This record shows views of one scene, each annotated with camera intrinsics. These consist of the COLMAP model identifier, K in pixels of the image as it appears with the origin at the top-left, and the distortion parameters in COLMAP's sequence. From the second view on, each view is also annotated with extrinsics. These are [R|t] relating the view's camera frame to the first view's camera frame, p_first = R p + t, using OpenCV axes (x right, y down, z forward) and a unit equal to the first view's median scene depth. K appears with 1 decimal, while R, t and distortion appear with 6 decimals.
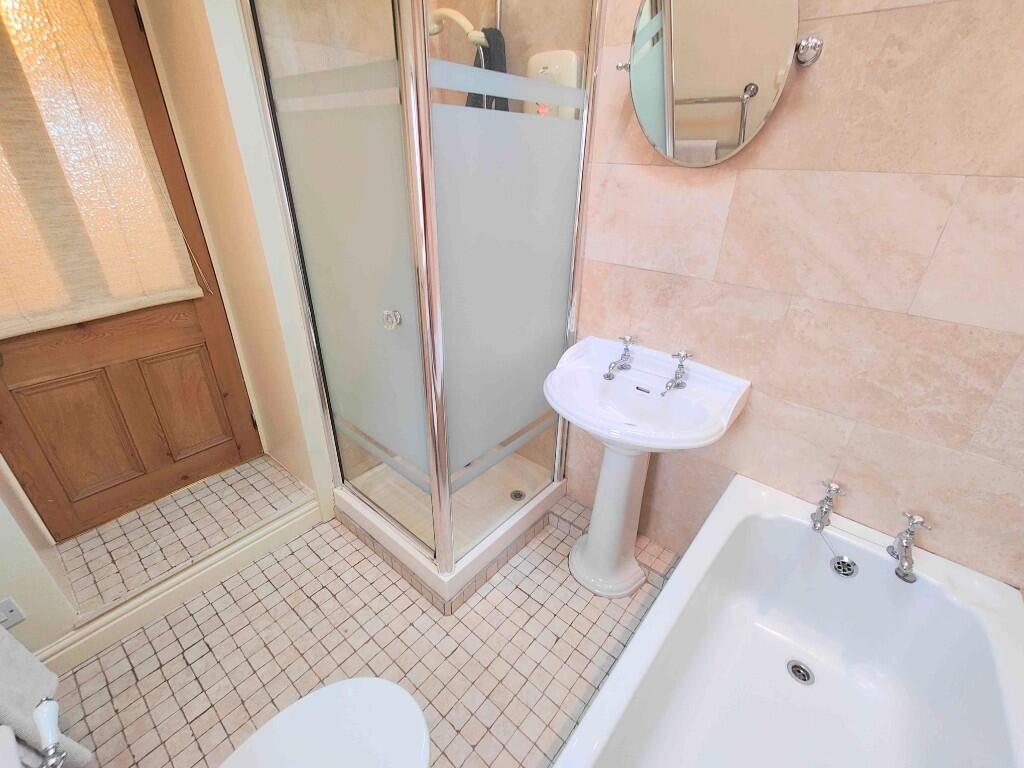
lens RADIAL K [[451.7, 0, 511.4], [0, 451.7, 382.6], [0, 0, 1]] dist [0.005683, 0.000678]
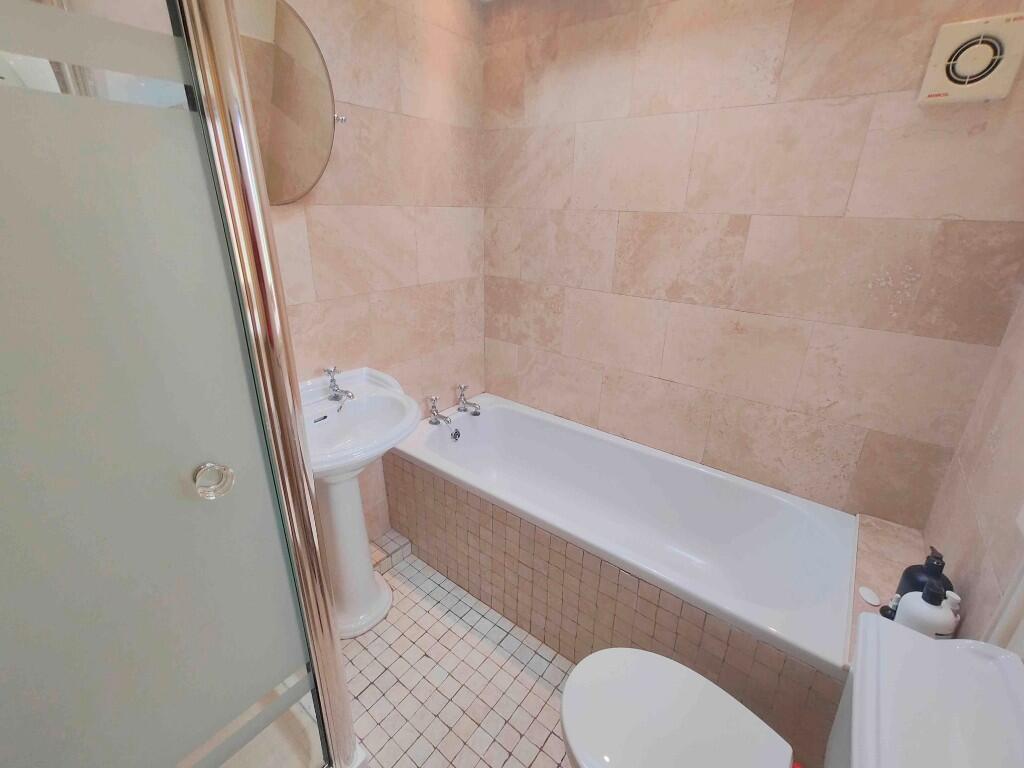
lens RADIAL K [[451.7, 0, 512.5], [0, 451.7, 381.9], [0, 0, 1]] dist [0.005683, 0.000678]
pose [[-0.056986, -0.385889, 0.920783, -0.753807], [0.431565, 0.822143, 0.371259, -0.289663], [-0.900280, 0.418535, 0.119686, 0.551707]]
